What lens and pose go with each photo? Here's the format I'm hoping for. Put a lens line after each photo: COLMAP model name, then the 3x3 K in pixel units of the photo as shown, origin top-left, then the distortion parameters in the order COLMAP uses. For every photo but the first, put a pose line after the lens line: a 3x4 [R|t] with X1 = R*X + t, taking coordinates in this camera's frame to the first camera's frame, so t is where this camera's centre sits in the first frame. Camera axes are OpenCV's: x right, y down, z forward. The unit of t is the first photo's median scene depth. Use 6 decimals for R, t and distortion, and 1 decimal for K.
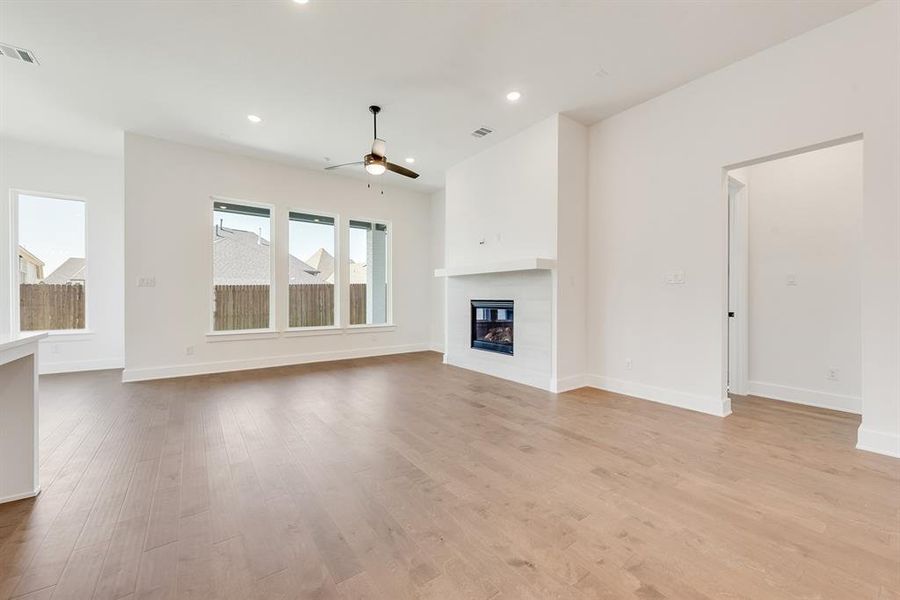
lens RADIAL K [[357.6, 0, 450.0], [0, 357.6, 300.0], [0, 0, 1]] dist [0.014960, -0.000062]
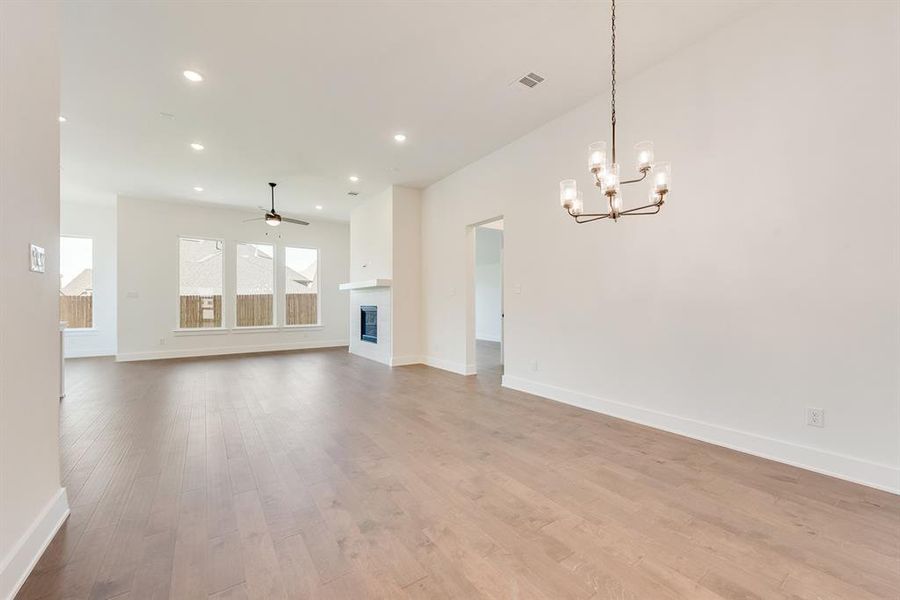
lens RADIAL K [[357.6, 0, 450.0], [0, 357.6, 300.0], [0, 0, 1]] dist [0.014960, -0.000062]
pose [[0.999789, -0.001923, -0.020455, 0.437038], [0.001496, 0.999782, -0.020845, 0.005285], [0.020491, 0.020810, 0.999573, -0.398275]]
